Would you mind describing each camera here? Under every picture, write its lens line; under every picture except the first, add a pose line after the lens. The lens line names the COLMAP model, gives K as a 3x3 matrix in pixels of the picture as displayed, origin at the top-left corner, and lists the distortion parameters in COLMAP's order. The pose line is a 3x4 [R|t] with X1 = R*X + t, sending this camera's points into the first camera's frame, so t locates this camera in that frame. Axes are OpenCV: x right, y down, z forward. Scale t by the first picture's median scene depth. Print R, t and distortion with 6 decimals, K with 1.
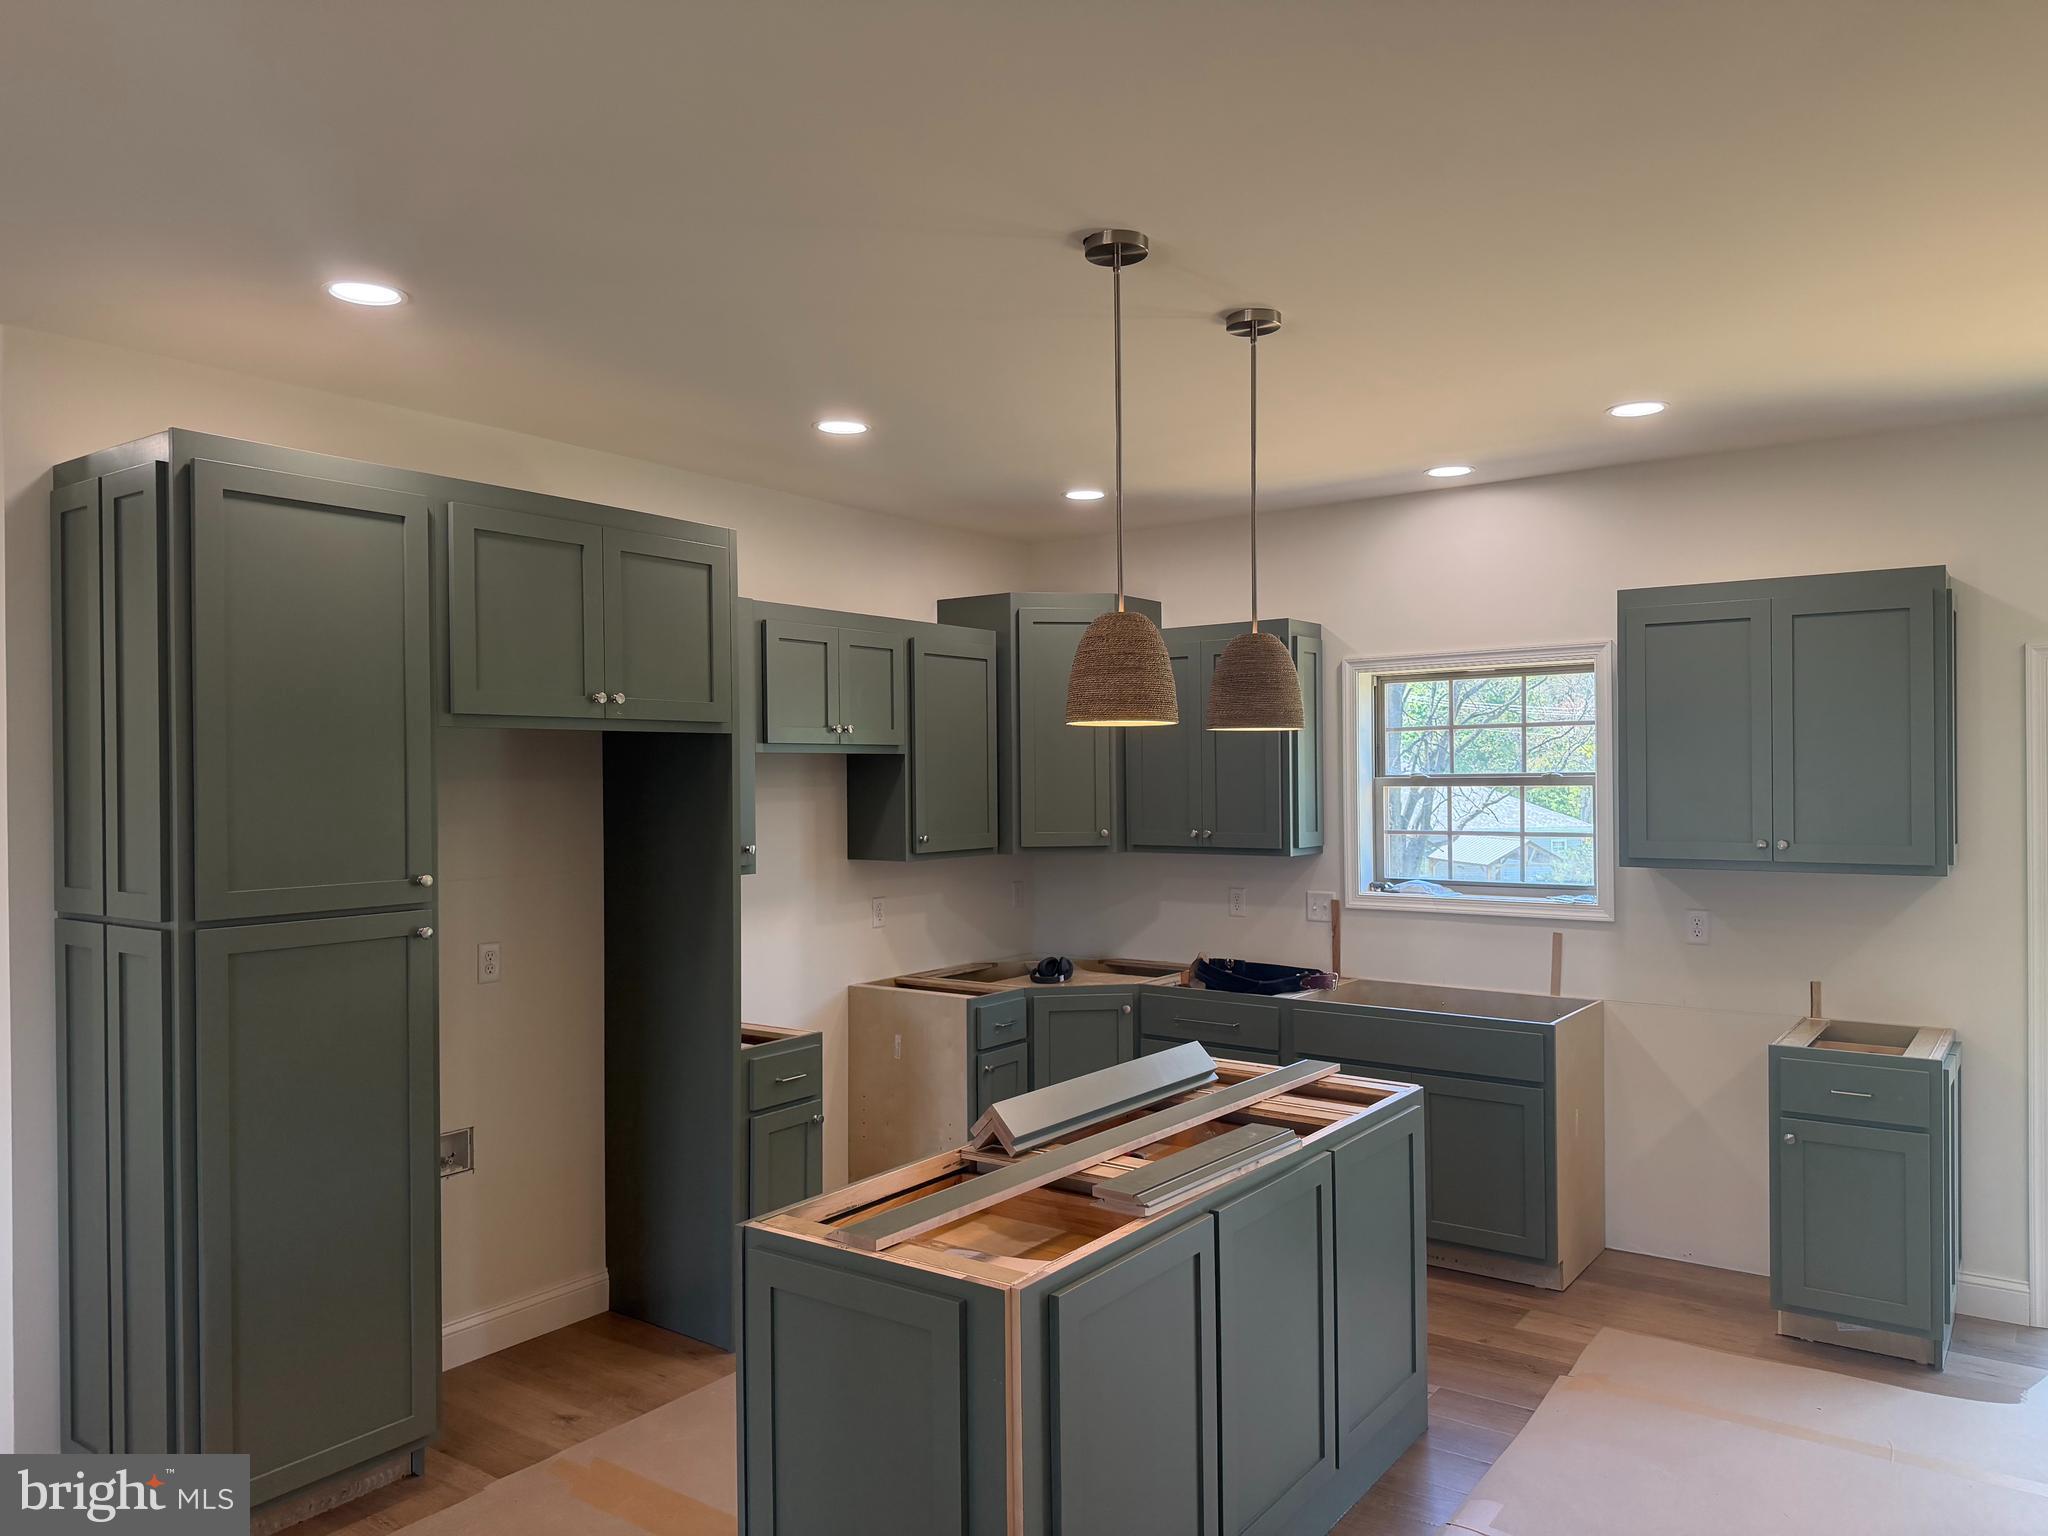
lens RADIAL K [[1428.8, 0, 1008.2], [0, 1428.8, 778.2], [0, 0, 1]] dist [0.155160, -0.220929]
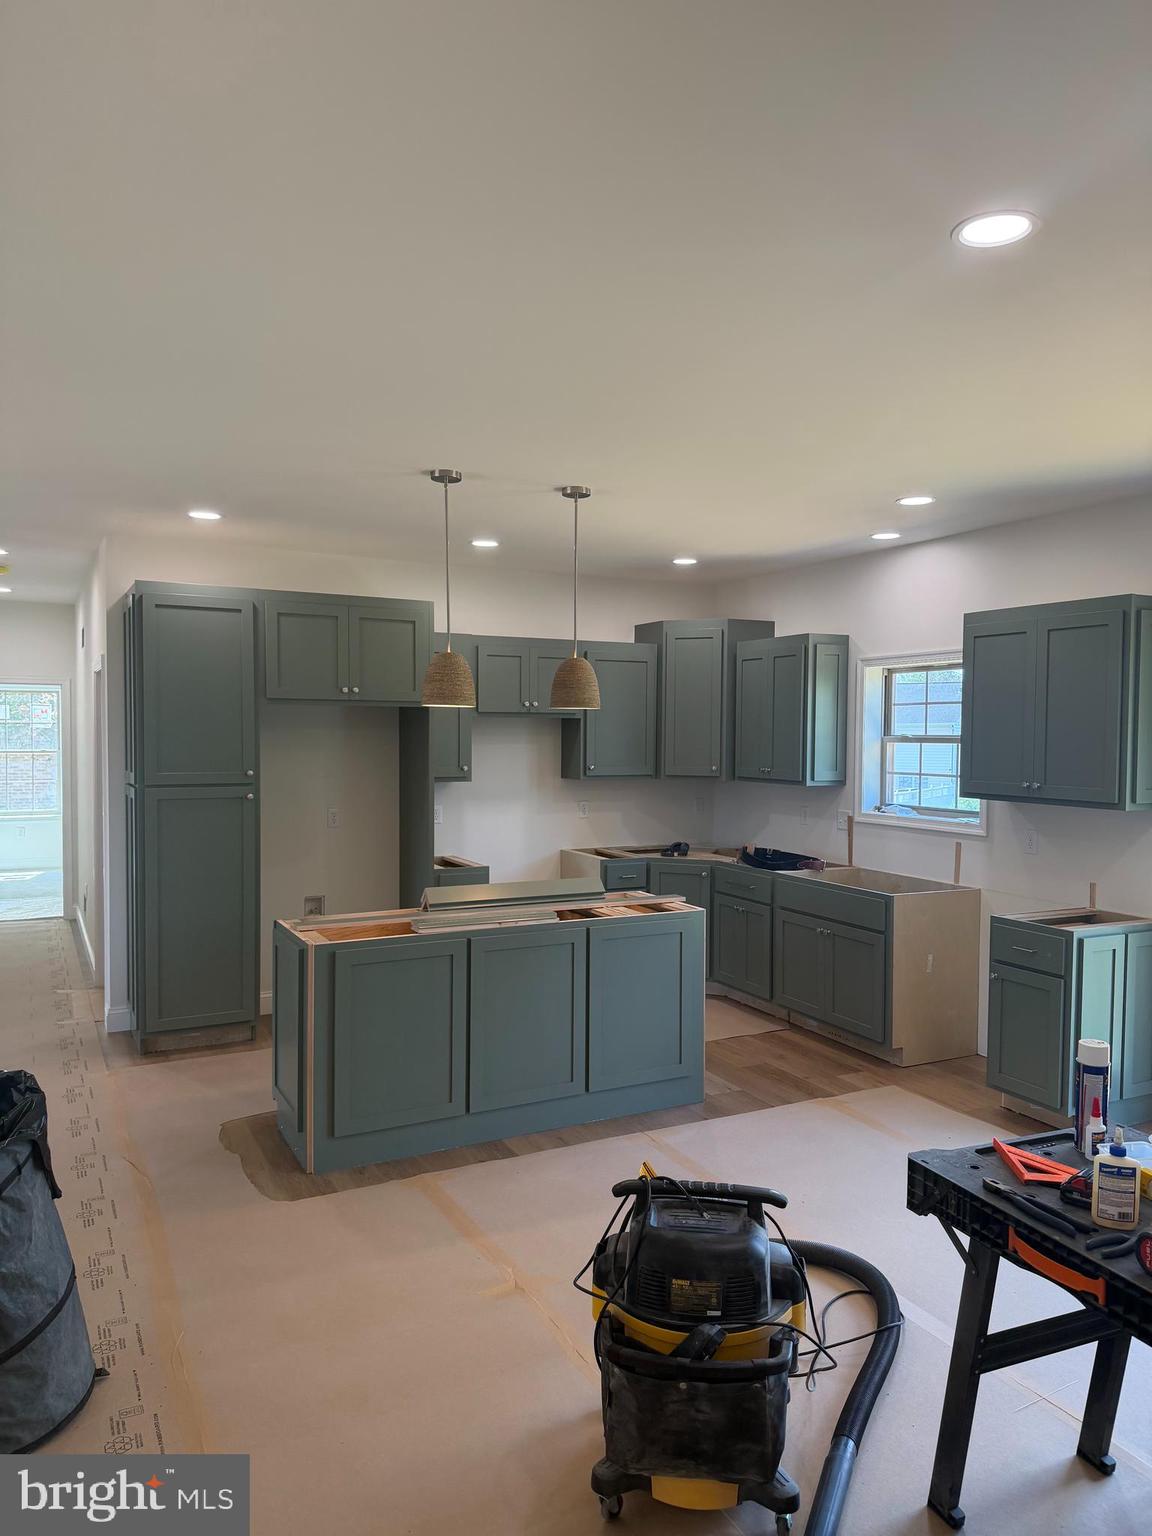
lens RADIAL K [[1060.4, 0, 576.0], [0, 1060.4, 768.0], [0, 0, 1]] dist [0.150564, -0.218152]
pose [[0.890469, 0.031364, -0.453961, 0.523943], [-0.016392, 0.999185, 0.036880, -0.003978], [0.454748, -0.025399, 0.890258, -0.156365]]
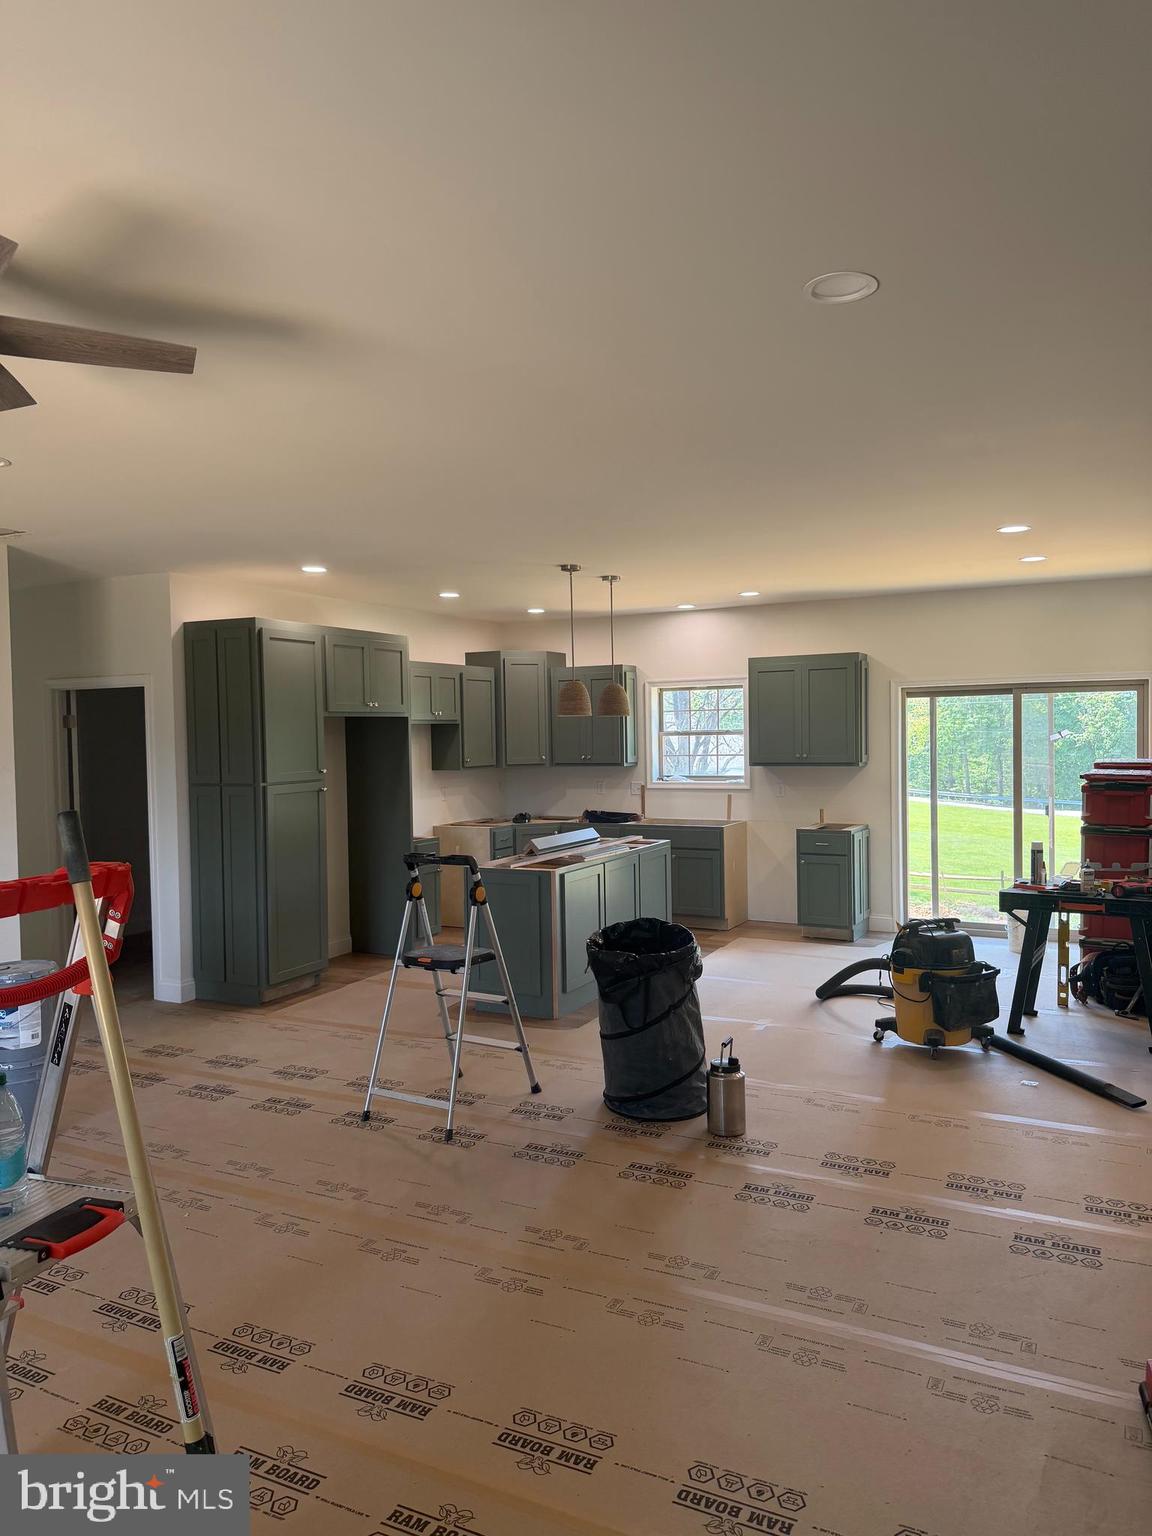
lens RADIAL K [[1060.4, 0, 576.0], [0, 1060.4, 768.0], [0, 0, 1]] dist [0.150564, -0.218152]
pose [[0.988116, -0.013170, 0.153145, -0.153610], [0.008536, 0.999487, 0.030880, 0.003225], [-0.153473, -0.029206, 0.987721, -0.732176]]
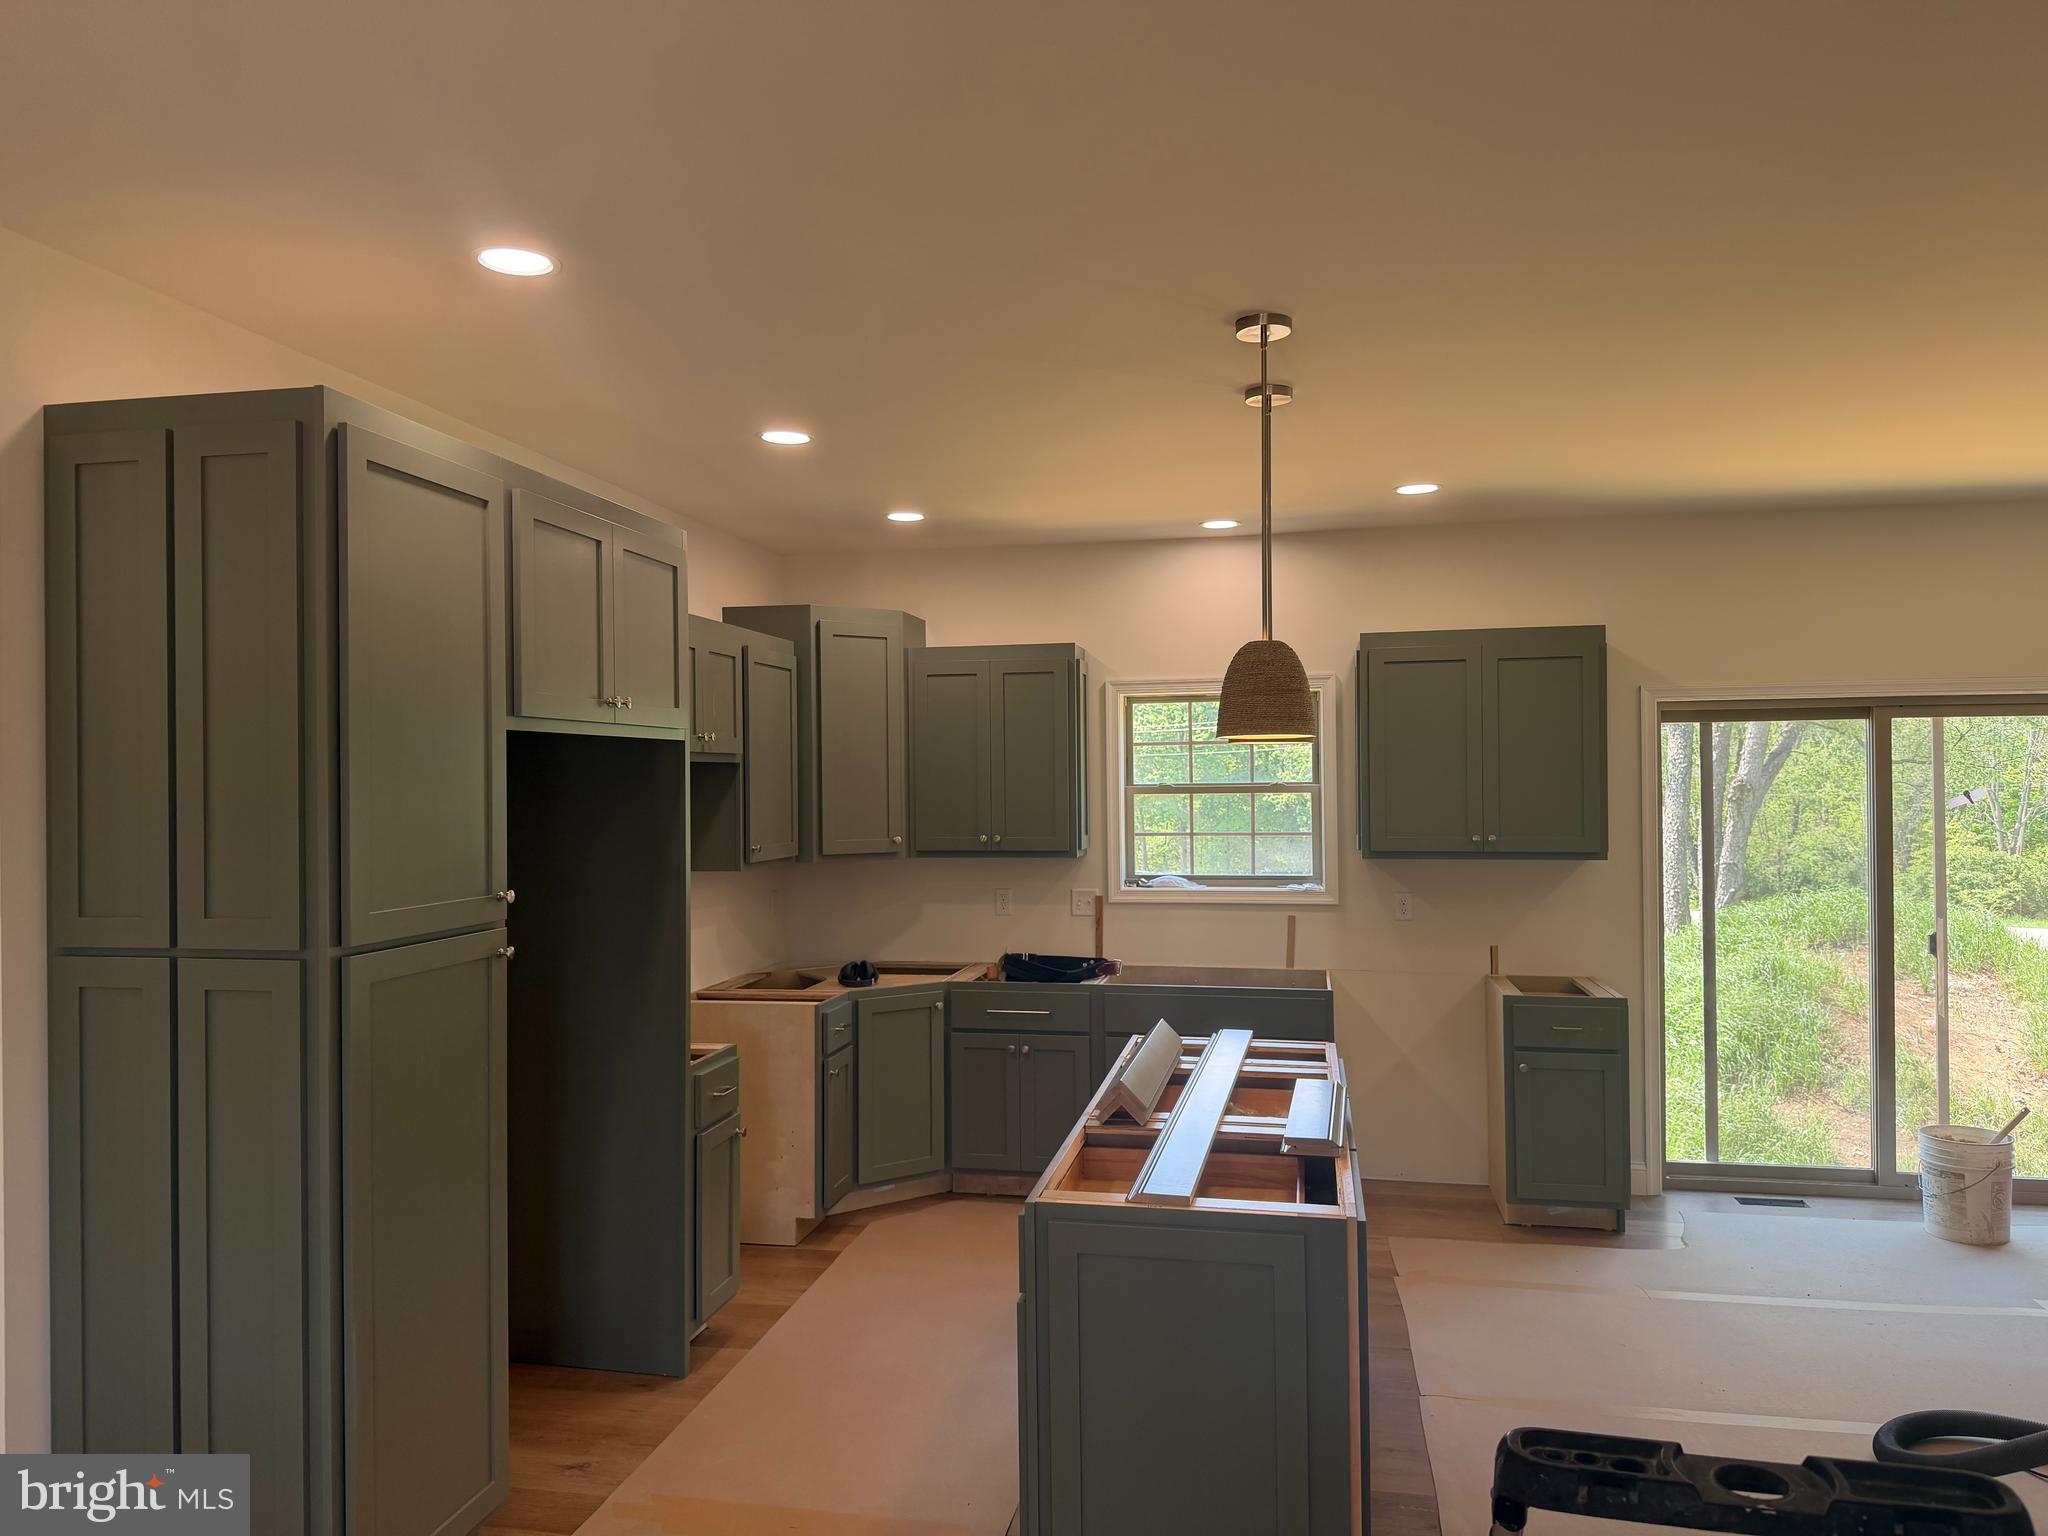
lens RADIAL K [[1428.8, 0, 1008.2], [0, 1428.8, 778.2], [0, 0, 1]] dist [0.155160, -0.220929]
pose [[0.909569, 0.001803, 0.415548, -0.324983], [0.001830, 0.999964, -0.008343, 0.002518], [-0.415548, 0.008349, 0.909533, 0.019323]]
